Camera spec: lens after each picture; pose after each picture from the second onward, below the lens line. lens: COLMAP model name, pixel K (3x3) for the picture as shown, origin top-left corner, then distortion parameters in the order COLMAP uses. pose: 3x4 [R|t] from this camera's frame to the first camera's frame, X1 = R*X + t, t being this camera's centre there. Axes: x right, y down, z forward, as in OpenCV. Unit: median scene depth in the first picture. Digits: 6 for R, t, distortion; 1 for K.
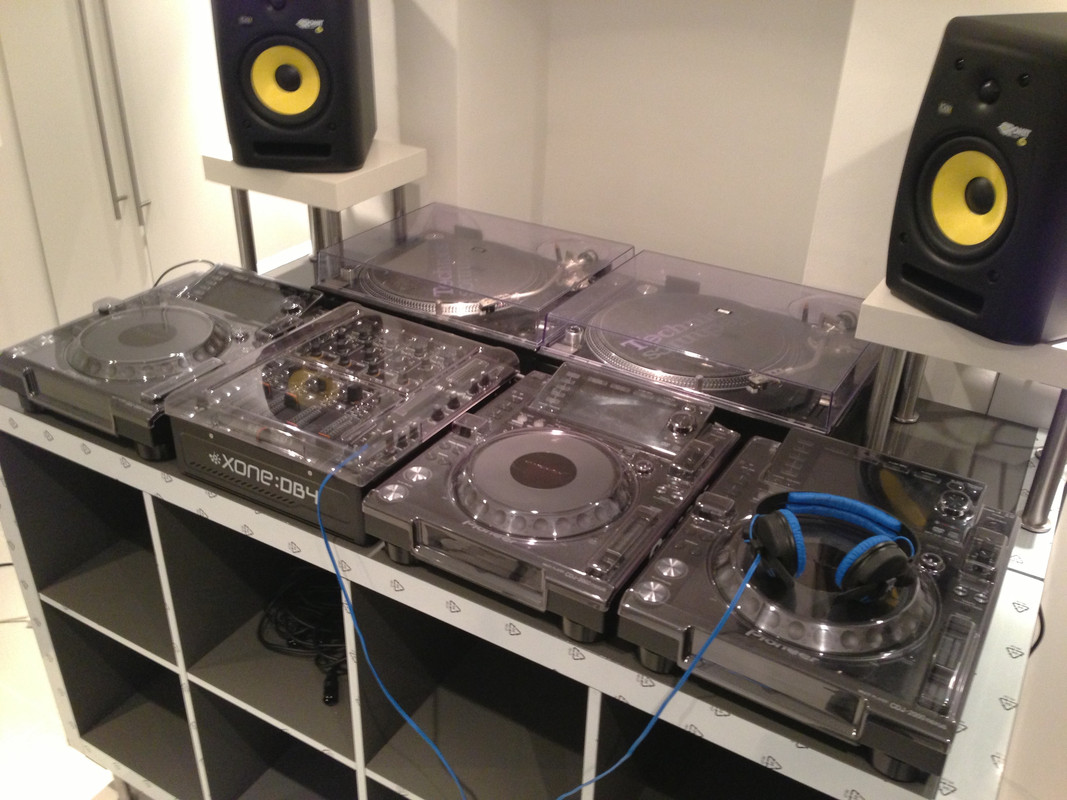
lens RADIAL K [[999.9, 0, 533.5], [0, 999.9, 400.0], [0, 0, 1]] dist [0.047305, -0.018336]
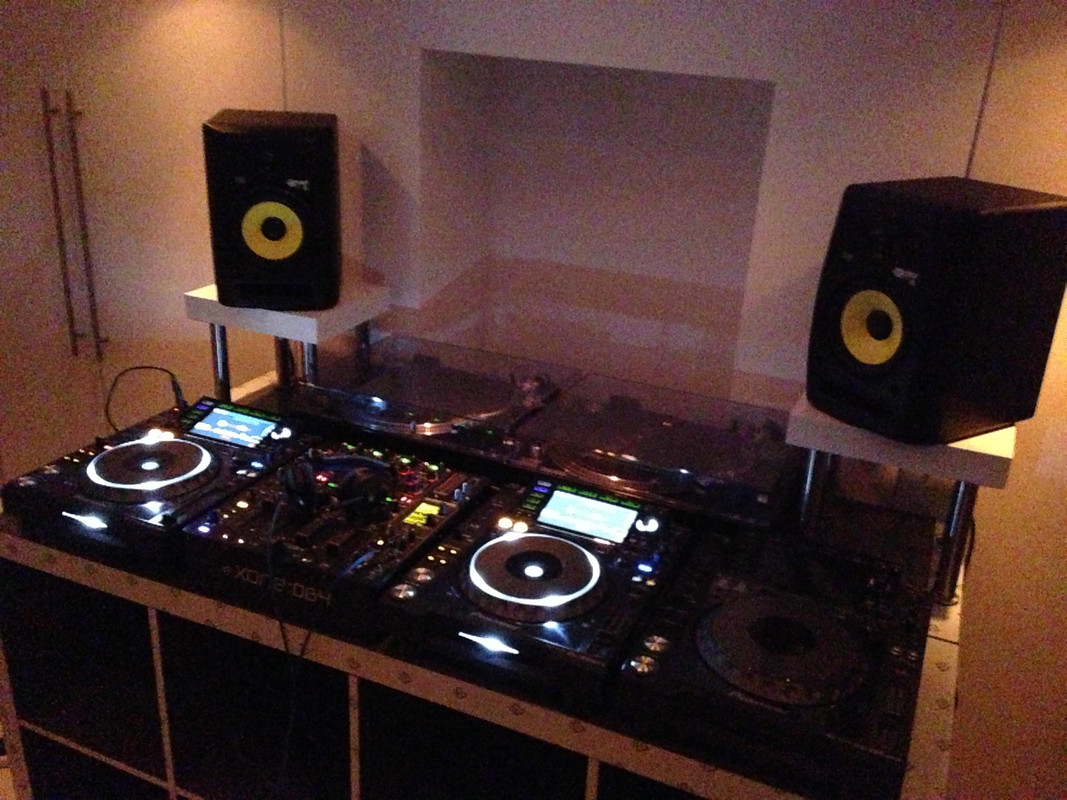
lens RADIAL K [[992.7, 0, 533.5], [0, 992.7, 400.0], [0, 0, 1]] dist [0.052637, -0.002297]
pose [[0.993929, -0.022723, 0.107654, -0.087369], [0.035754, 0.992044, -0.120707, 0.015933], [-0.104055, 0.123823, 0.986833, -0.113446]]
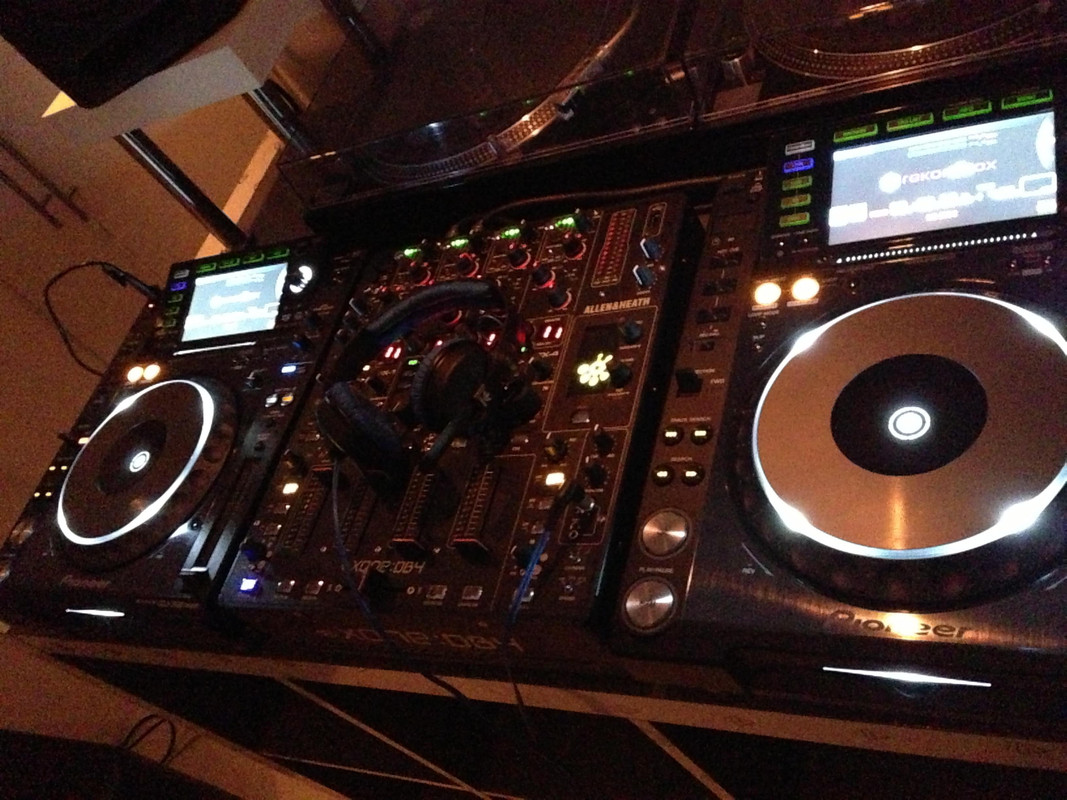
lens RADIAL K [[992.7, 0, 533.5], [0, 992.7, 400.0], [0, 0, 1]] dist [0.052637, -0.002297]
pose [[0.844569, -0.489116, -0.217871, -0.025487], [0.531971, 0.812767, 0.237523, -0.107270], [0.060902, -0.316505, 0.946634, 0.450692]]
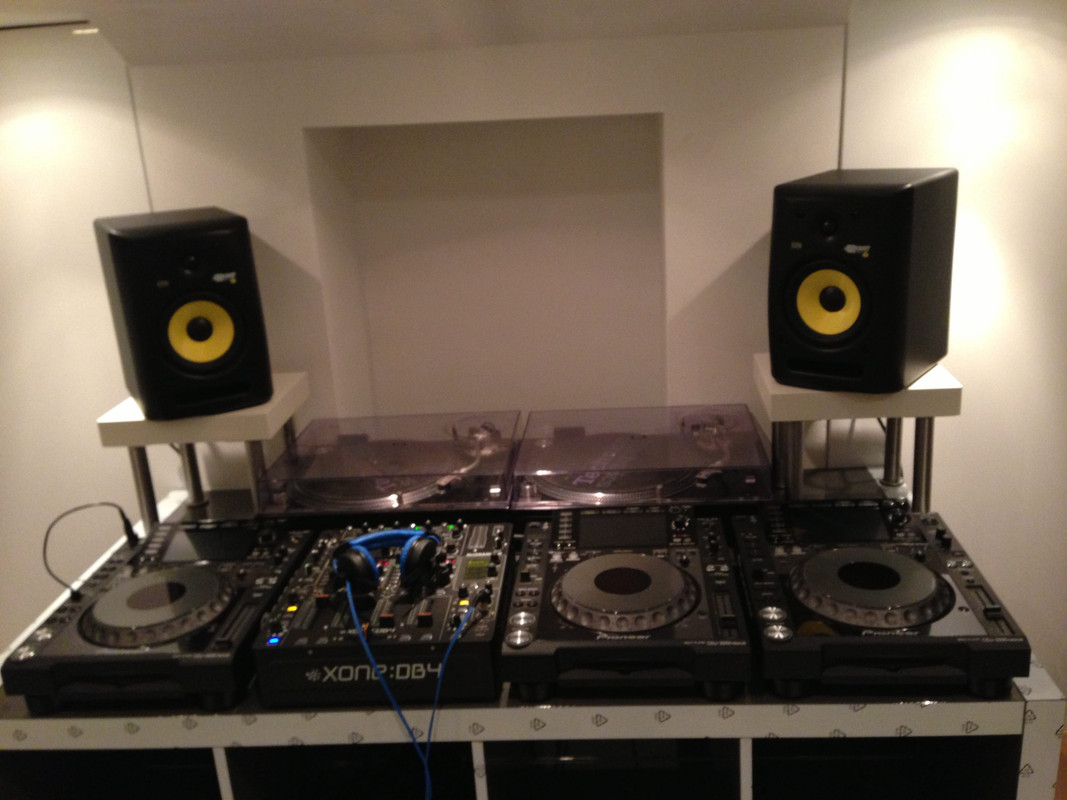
lens RADIAL K [[1009.7, 0, 533.5], [0, 1009.7, 400.0], [0, 0, 1]] dist [0.147142, -0.268934]
pose [[0.889168, -0.217967, 0.402331, -0.418738], [0.296040, 0.944474, -0.142581, 0.007276], [-0.348914, 0.245884, 0.904323, -0.079830]]
